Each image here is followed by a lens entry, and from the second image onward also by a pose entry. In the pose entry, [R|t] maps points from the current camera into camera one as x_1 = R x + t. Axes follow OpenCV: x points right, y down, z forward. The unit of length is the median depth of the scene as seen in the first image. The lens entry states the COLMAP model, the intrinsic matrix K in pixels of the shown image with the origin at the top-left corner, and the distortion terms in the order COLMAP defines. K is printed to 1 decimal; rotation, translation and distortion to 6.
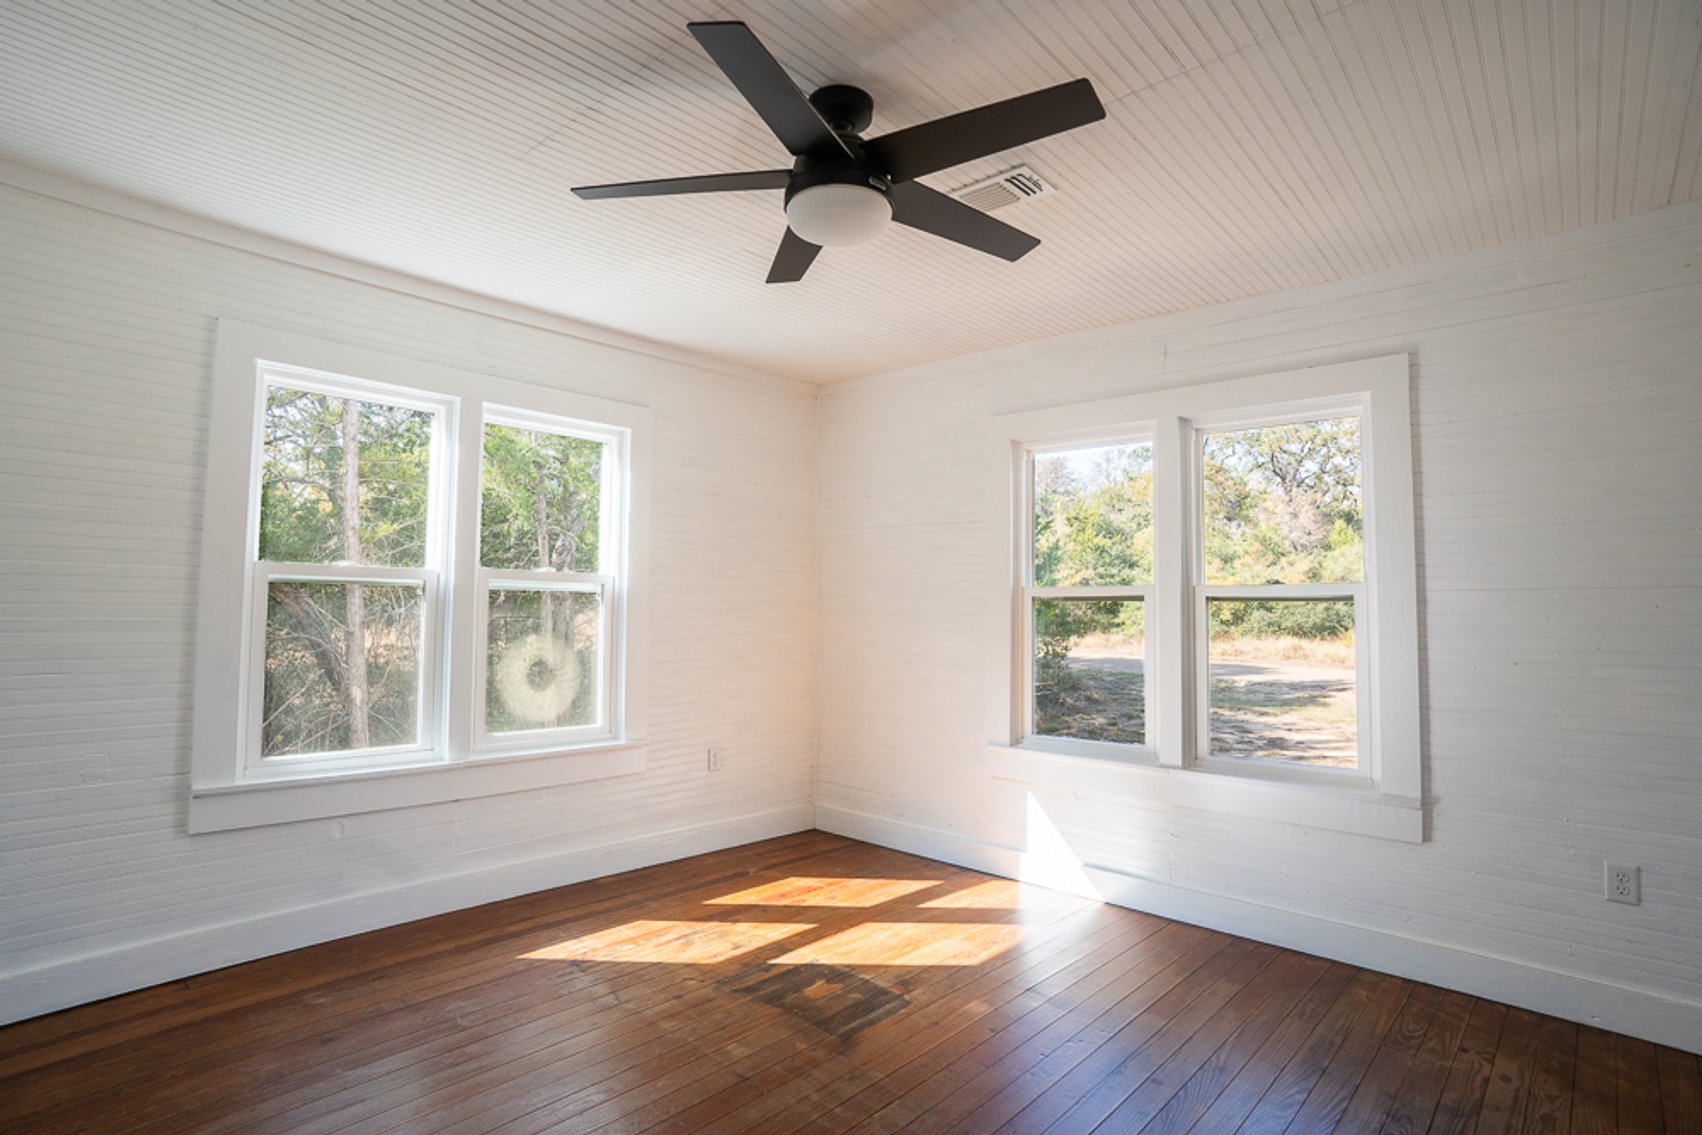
lens RADIAL K [[879.5, 0, 846.8], [0, 879.5, 556.6], [0, 0, 1]] dist [-0.001464, 0.000384]
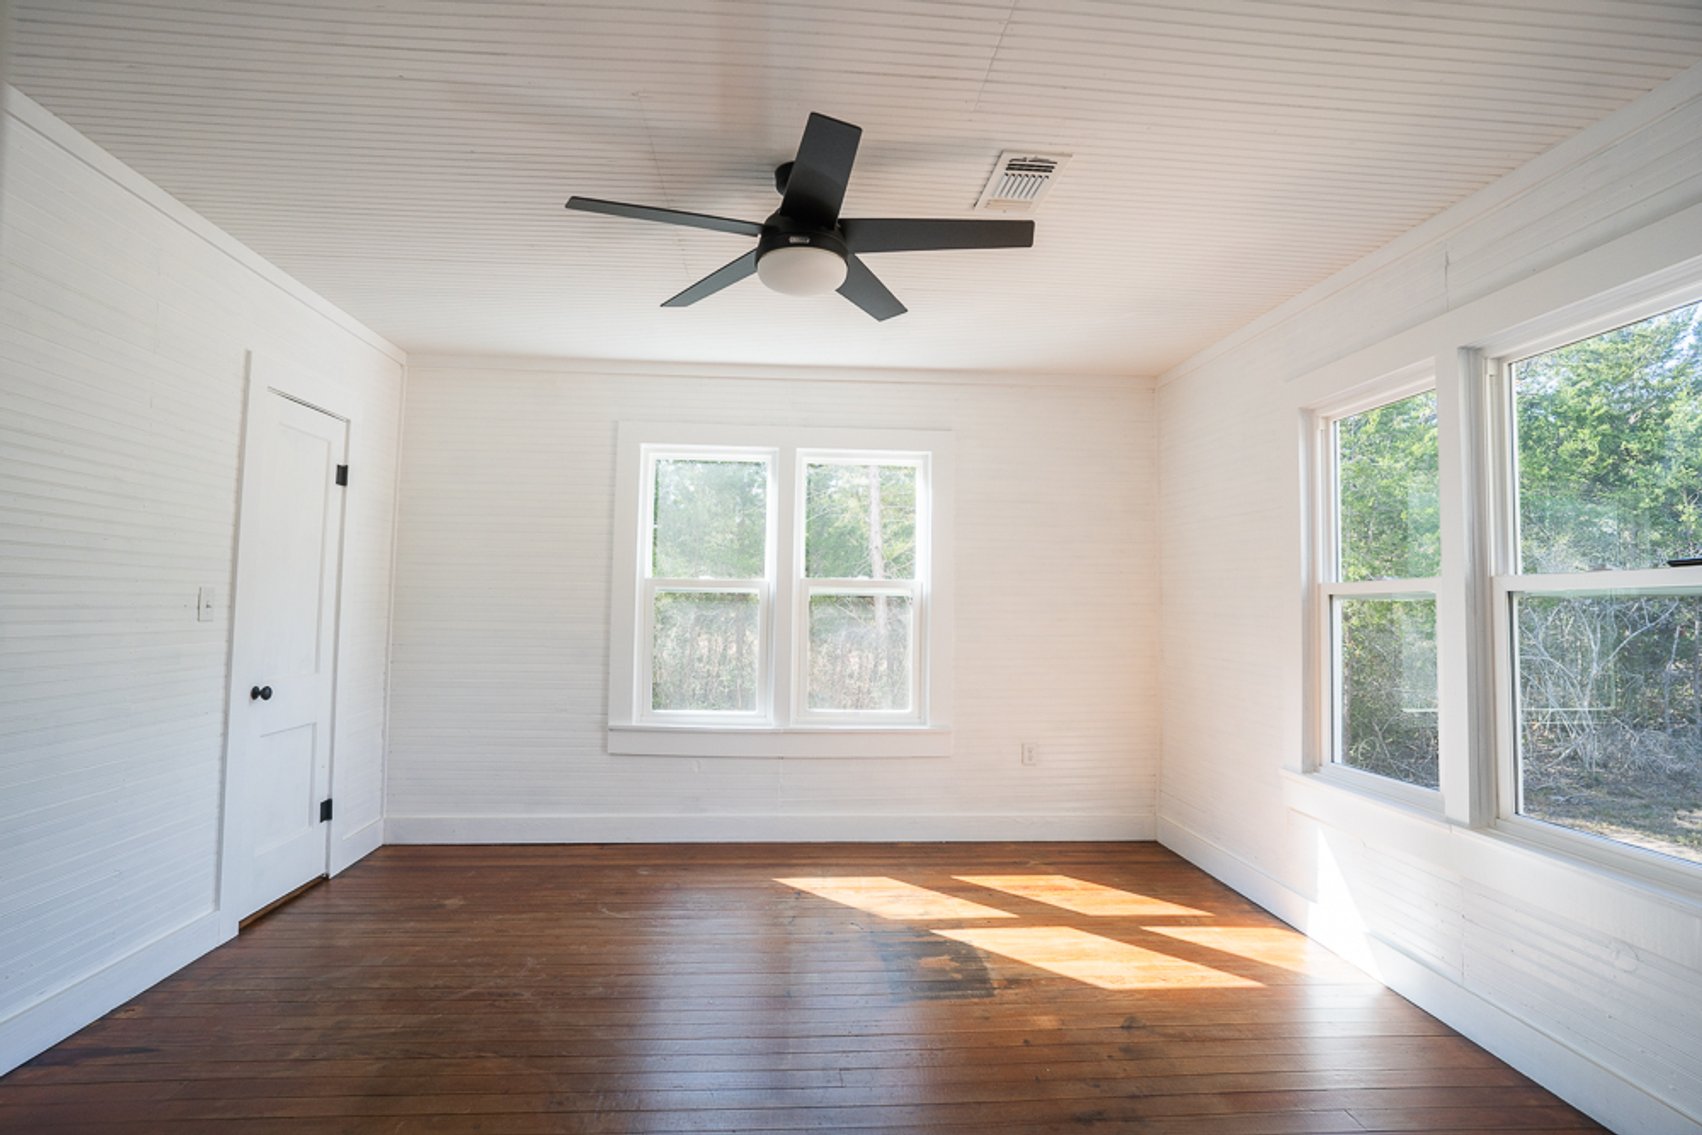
lens RADIAL K [[860.9, 0, 851.3], [0, 860.9, 565.1], [0, 0, 1]] dist [-0.007009, -0.000208]
pose [[0.739185, -0.037065, -0.672482, 0.487897], [0.038184, 0.999185, -0.013100, 0.013247], [0.672420, -0.015994, 0.739997, 0.125991]]
